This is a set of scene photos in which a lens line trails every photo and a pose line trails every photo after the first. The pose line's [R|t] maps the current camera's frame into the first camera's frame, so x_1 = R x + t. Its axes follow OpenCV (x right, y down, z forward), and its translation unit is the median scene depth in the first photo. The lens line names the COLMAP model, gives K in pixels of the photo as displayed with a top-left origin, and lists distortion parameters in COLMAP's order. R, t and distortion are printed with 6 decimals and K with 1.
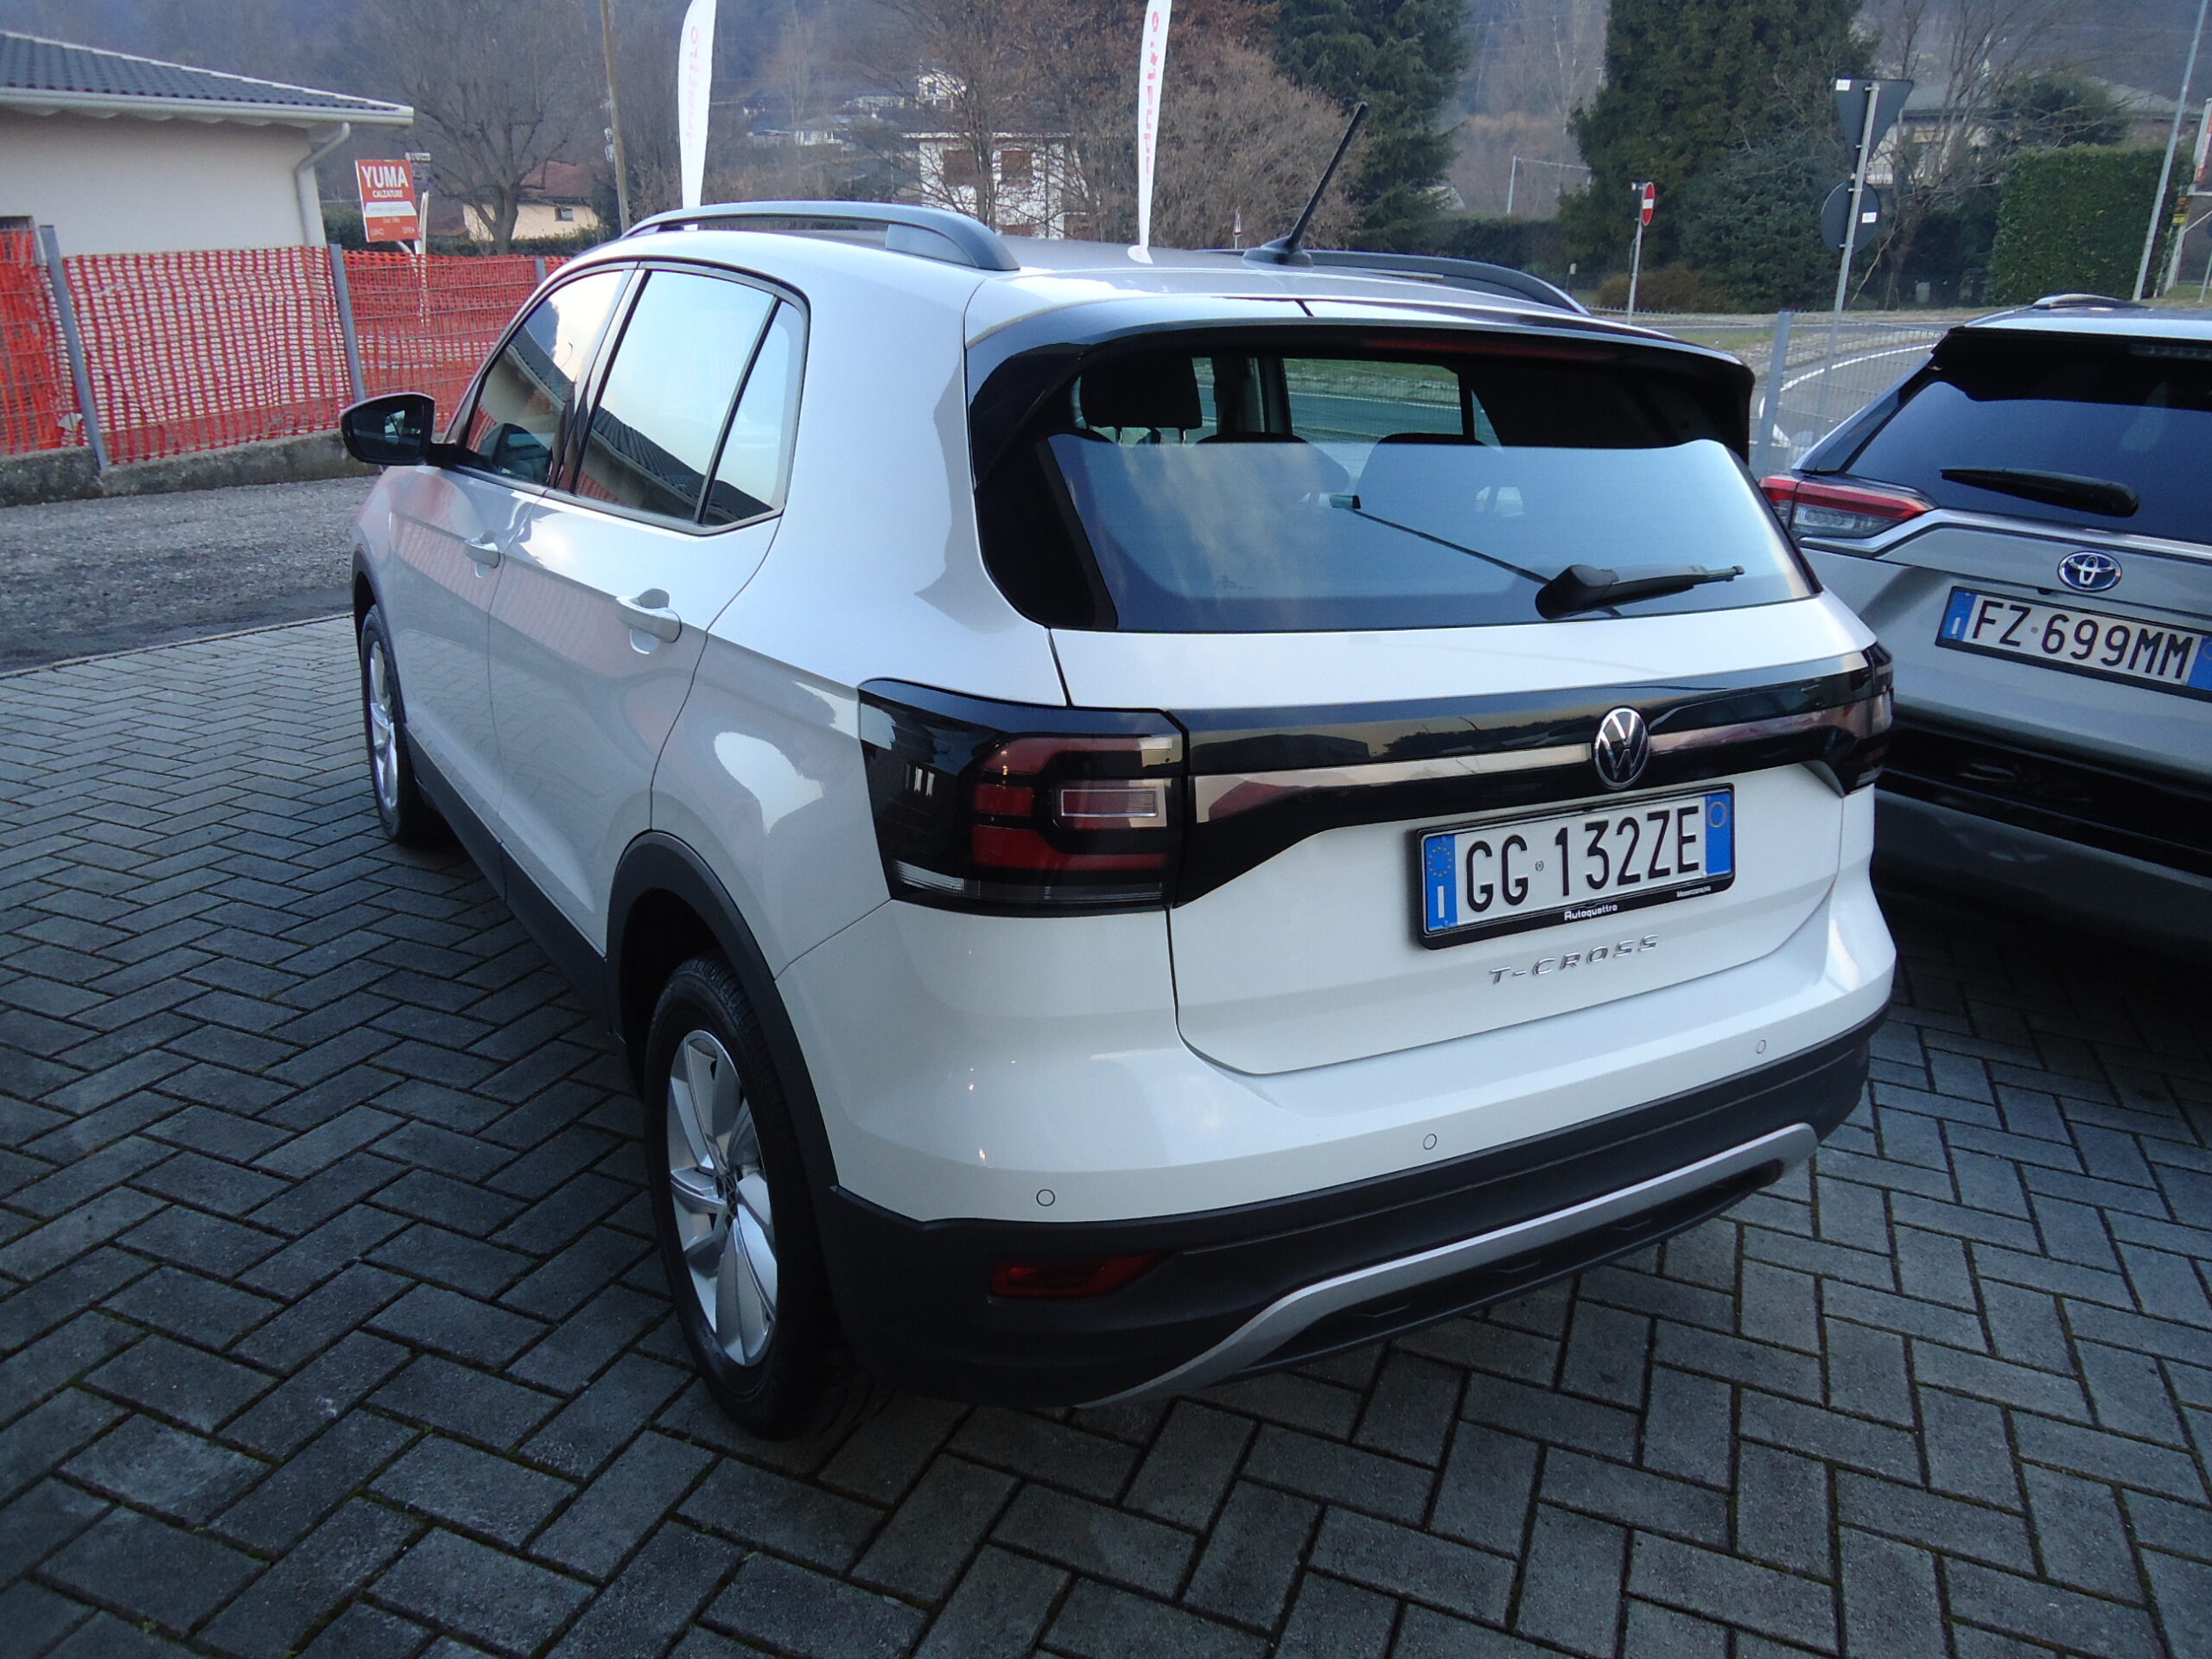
lens RADIAL K [[1616.6, 0, 1114.1], [0, 1616.6, 822.5], [0, 0, 1]] dist [-0.003729, -0.004820]
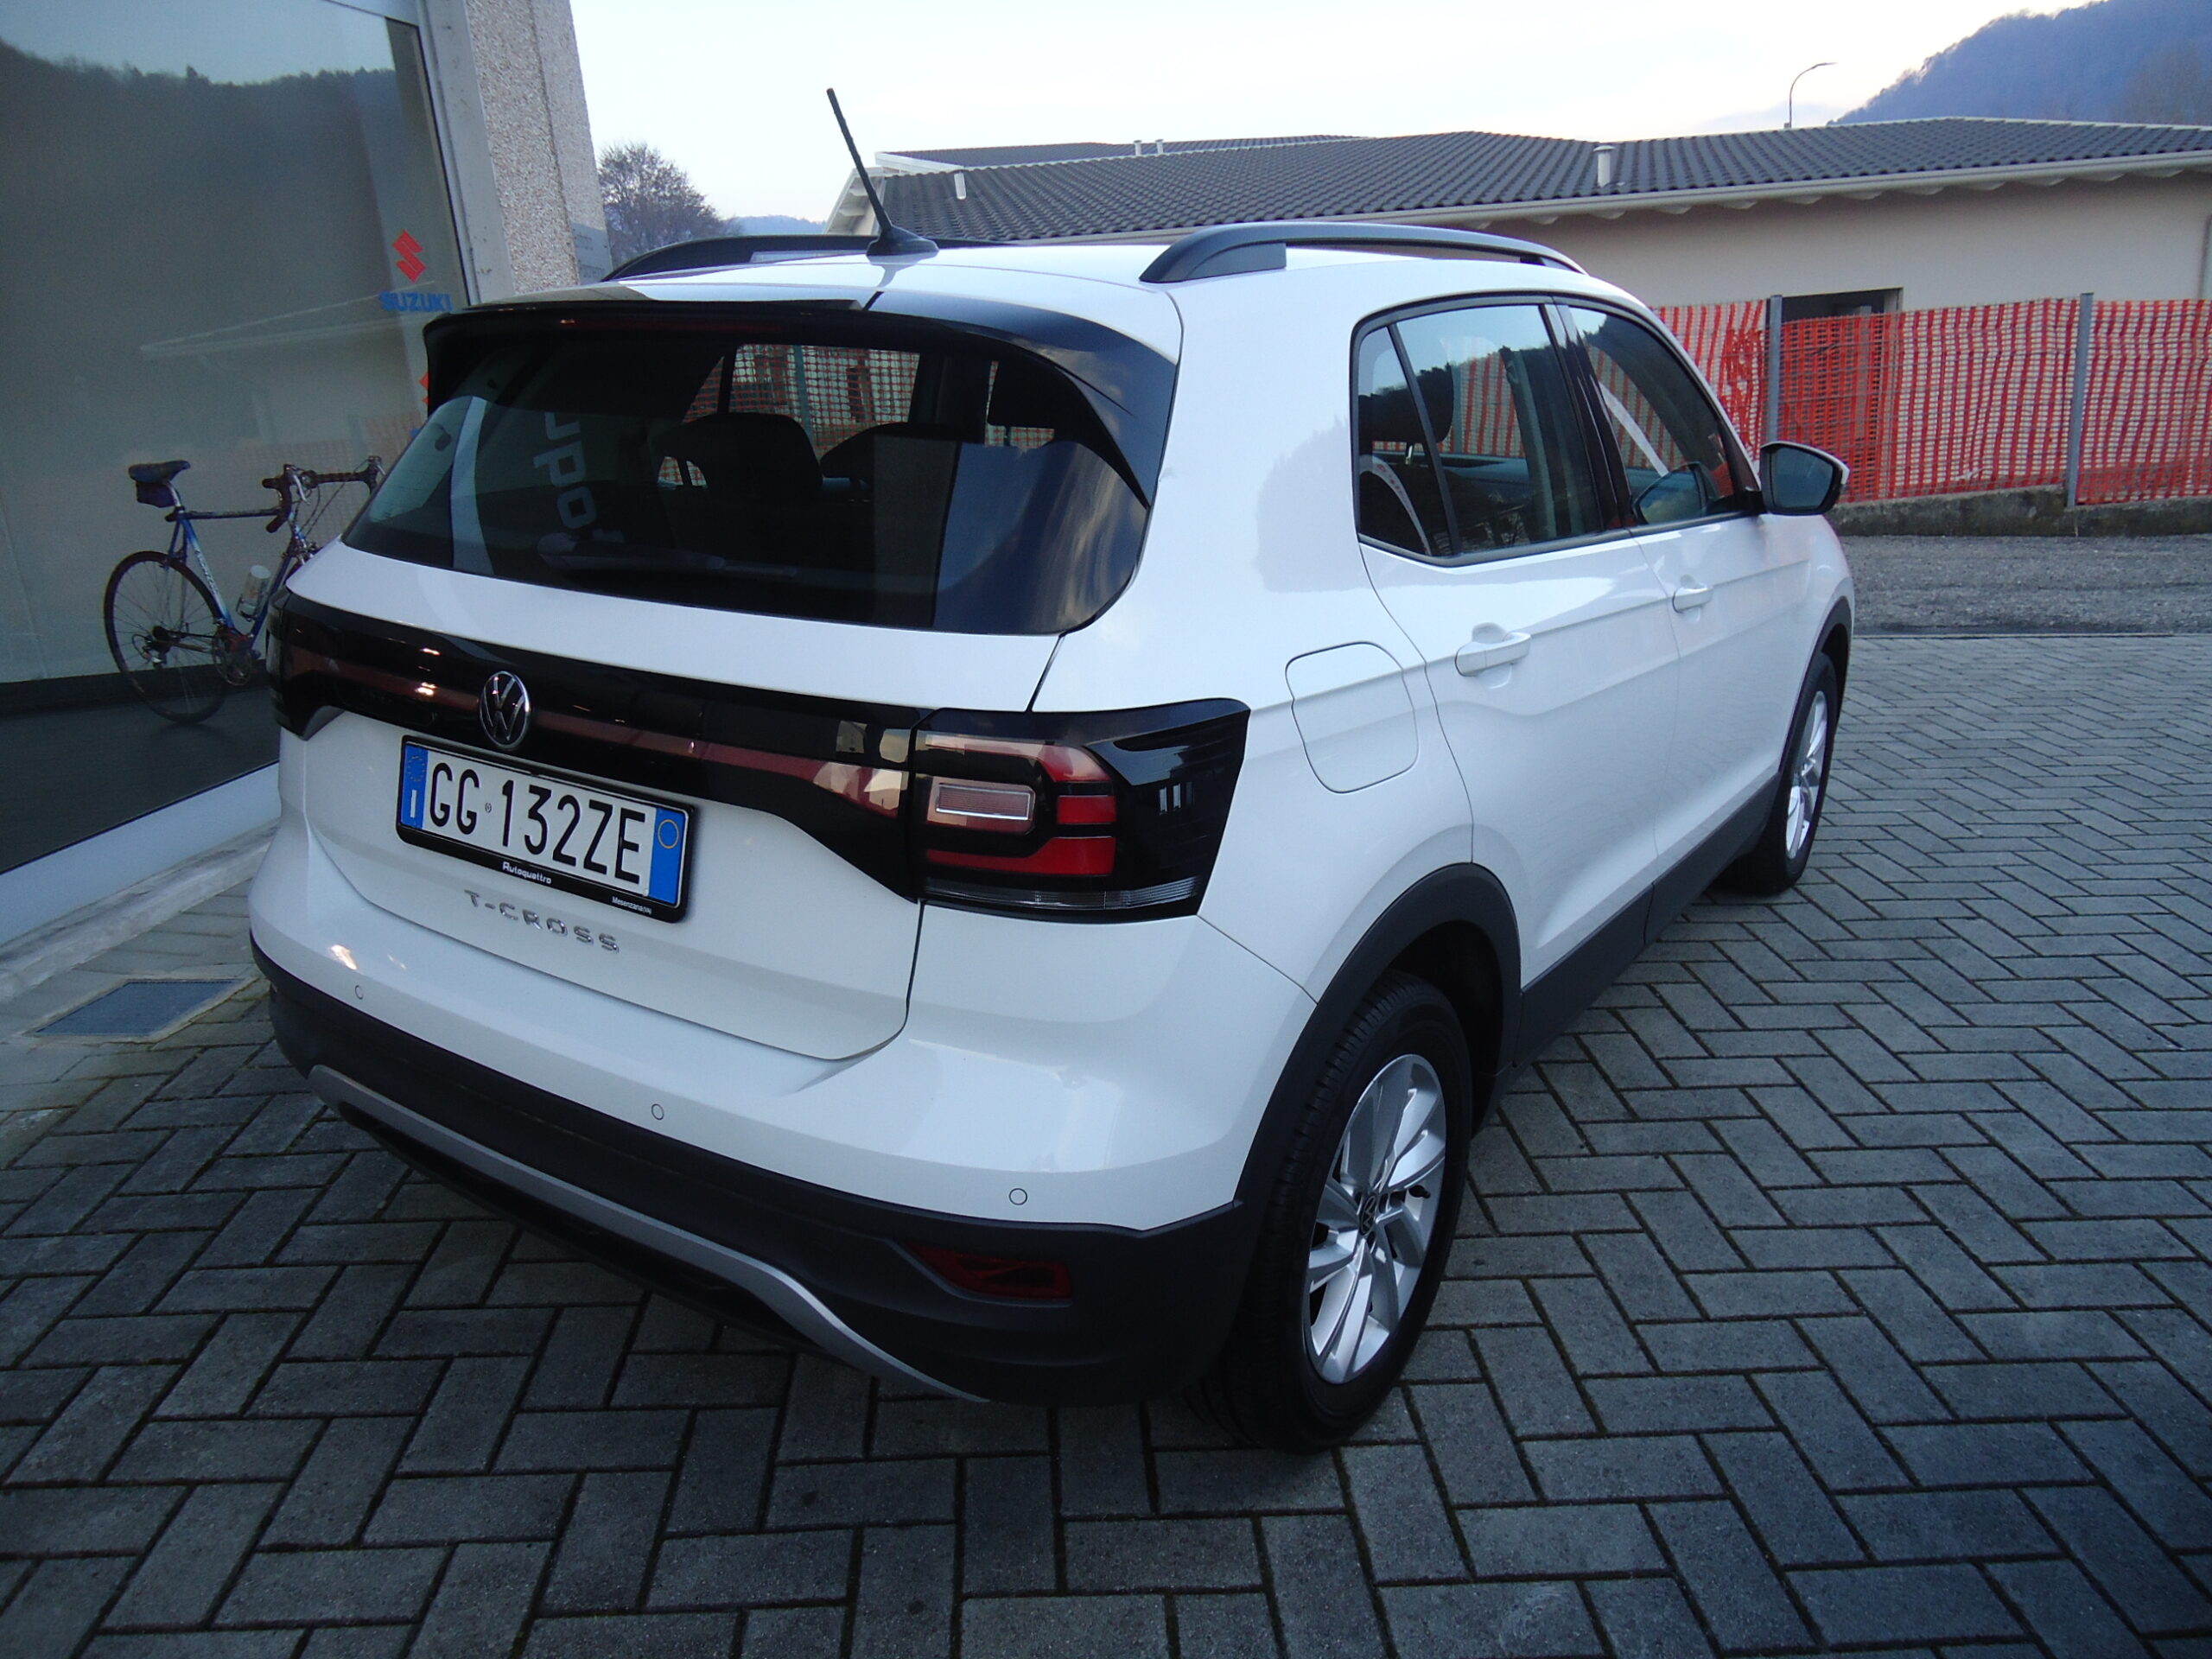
lens RADIAL K [[1616.6, 0, 1114.1], [0, 1616.6, 822.5], [0, 0, 1]] dist [-0.003729, -0.004820]
pose [[0.401136, 0.220613, -0.889056, 1.290550], [-0.256343, 0.958822, 0.122265, -0.186624], [0.879419, 0.178858, 0.441170, 0.841544]]
